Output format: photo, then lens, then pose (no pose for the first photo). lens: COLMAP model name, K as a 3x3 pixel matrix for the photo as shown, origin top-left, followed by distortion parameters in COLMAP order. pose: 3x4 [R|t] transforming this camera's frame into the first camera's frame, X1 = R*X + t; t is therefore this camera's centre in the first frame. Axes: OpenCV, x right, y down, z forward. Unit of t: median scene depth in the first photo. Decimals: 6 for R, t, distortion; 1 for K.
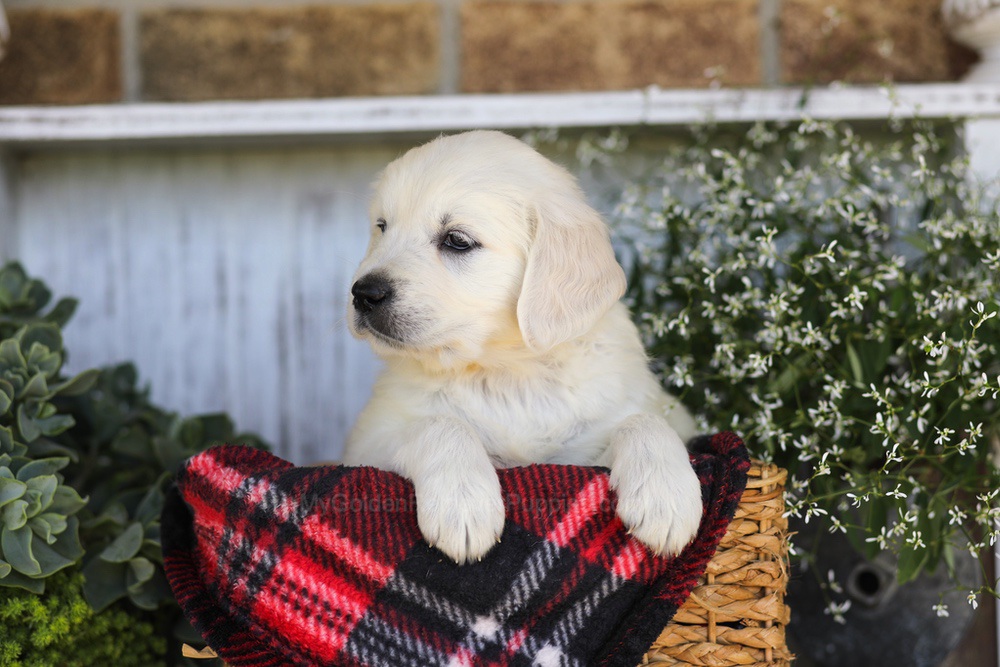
lens RADIAL K [[2838.7, 0, 477.7], [0, 2838.7, 351.2], [0, 0, 1]] dist [0.147409, 0.000000]
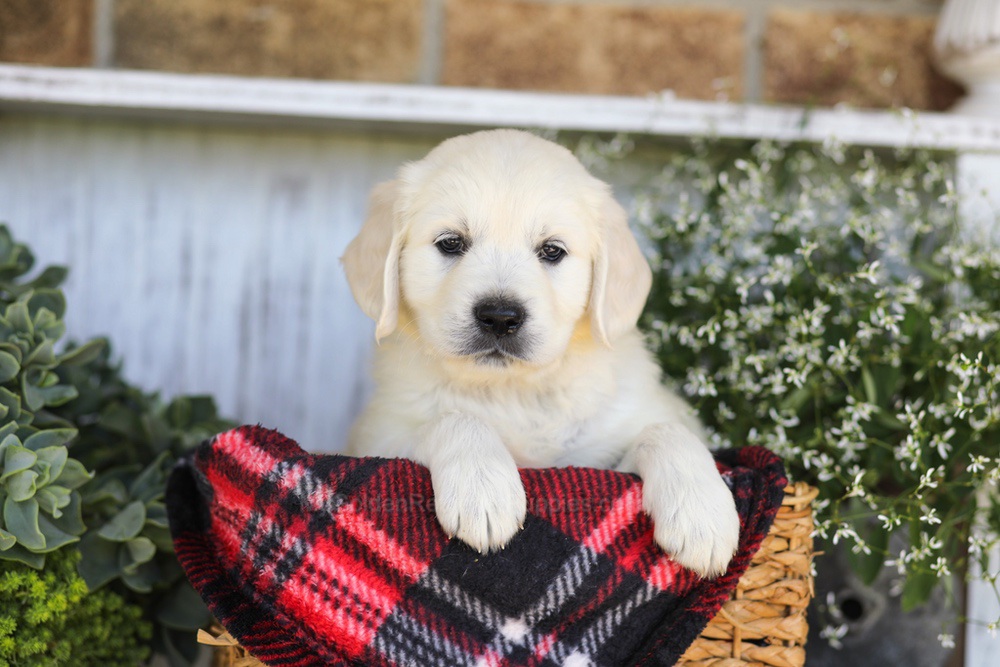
lens RADIAL K [[2838.7, 0, 503.2], [0, 2838.7, 346.1], [0, 0, 1]] dist [0.147409, 0.000000]
pose [[0.991903, 0.068594, 0.106883, -0.112061], [-0.067757, 0.997636, -0.011444, 0.011112], [-0.107416, 0.004109, 0.994206, 0.028052]]
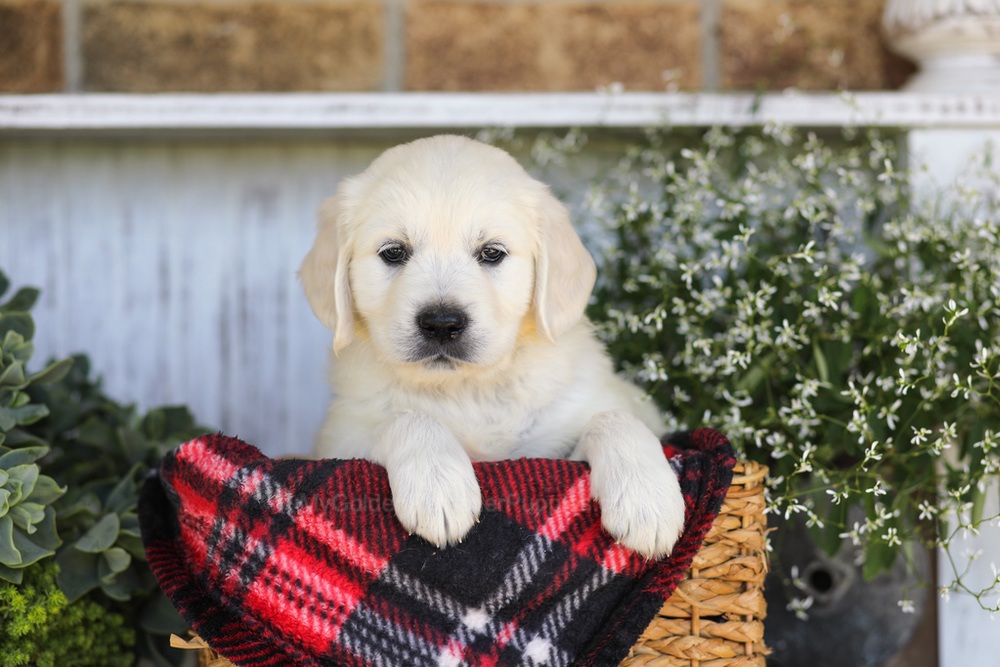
lens RADIAL K [[2838.7, 0, 497.5], [0, 2838.7, 343.5], [0, 0, 1]] dist [0.147409, 0.000000]
pose [[0.996360, 0.015162, 0.083890, -0.075518], [-0.014709, 0.999874, -0.006024, 0.005253], [-0.083971, 0.004768, 0.996457, -0.005195]]
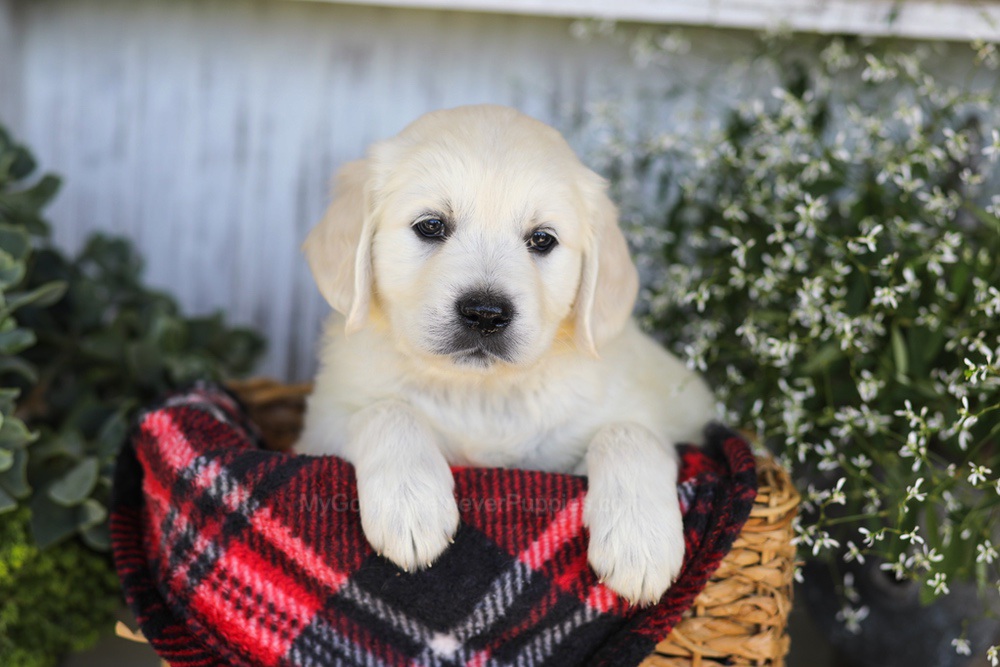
lens RADIAL K [[2838.7, 0, 459.8], [0, 2838.7, 364.5], [0, 0, 1]] dist [0.147409, 0.000000]
pose [[0.993853, 0.097131, -0.053113, 0.047276], [-0.087790, 0.983788, 0.156376, -0.133542], [0.067441, -0.150753, 0.986268, 0.116441]]
